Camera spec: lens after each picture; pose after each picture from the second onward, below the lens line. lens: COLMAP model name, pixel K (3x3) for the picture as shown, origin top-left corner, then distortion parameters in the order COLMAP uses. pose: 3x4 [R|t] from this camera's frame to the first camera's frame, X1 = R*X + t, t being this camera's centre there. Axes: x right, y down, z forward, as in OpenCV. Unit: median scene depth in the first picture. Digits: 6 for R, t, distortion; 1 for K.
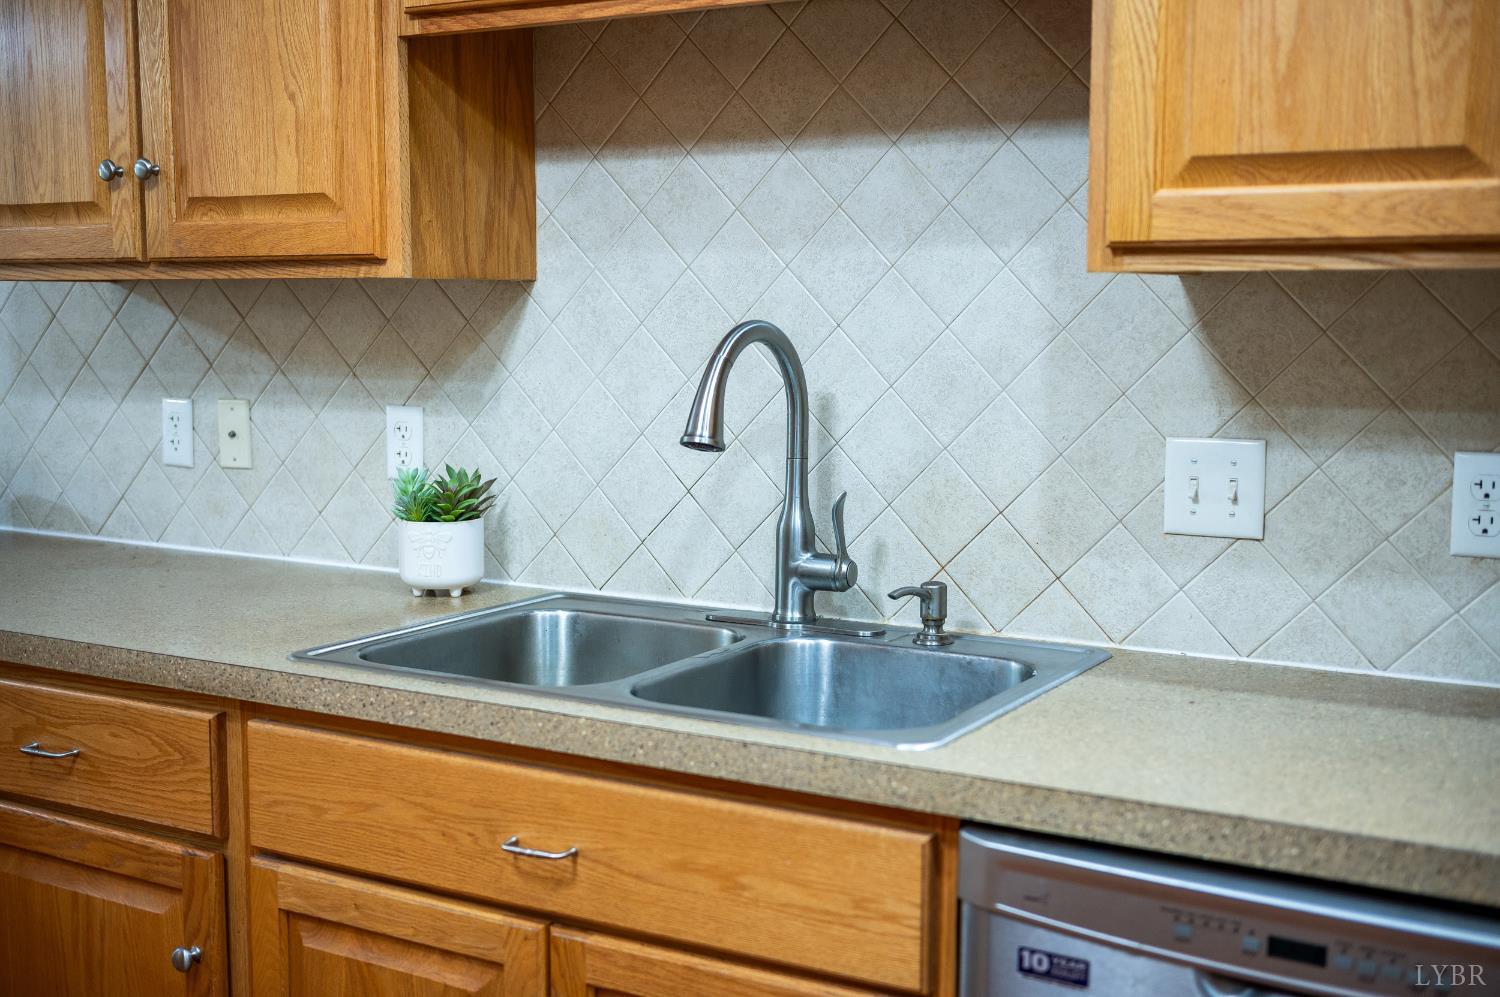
lens RADIAL K [[1755.5, 0, 750.0], [0, 1755.5, 498.5], [0, 0, 1]] dist [0.008625, 0.021006]
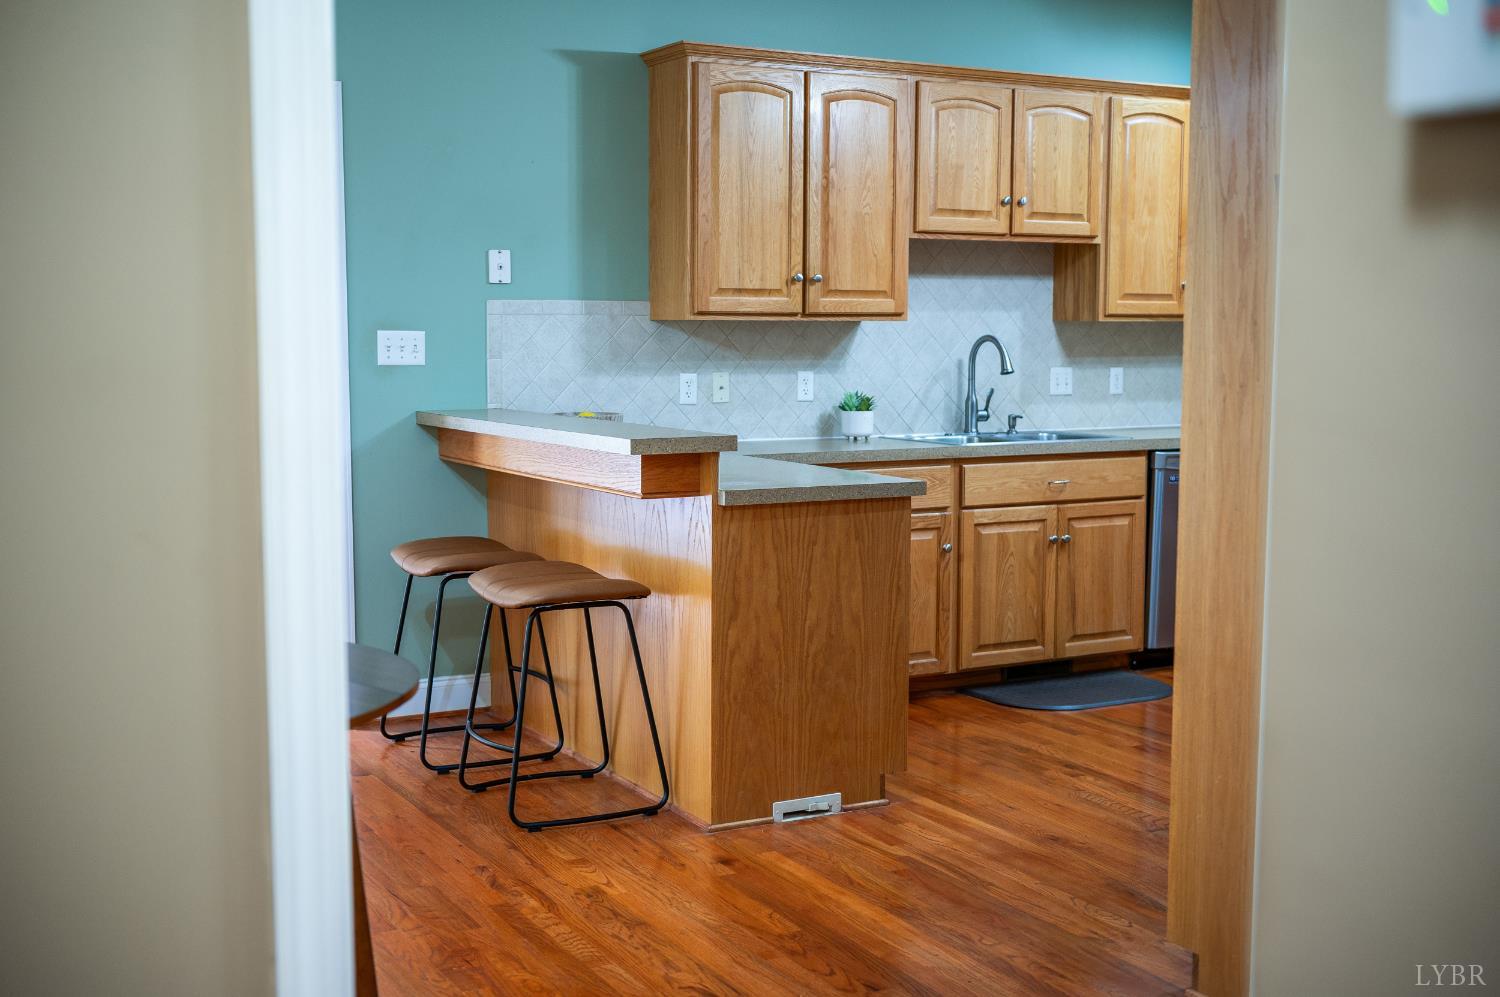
lens RADIAL K [[1755.5, 0, 750.0], [0, 1755.5, 498.5], [0, 0, 1]] dist [0.008625, 0.021006]
pose [[0.501827, -0.086550, 0.860627, -3.213092], [0.095122, 0.994469, 0.044544, 0.011949], [-0.859722, 0.059511, 0.507284, -0.247027]]
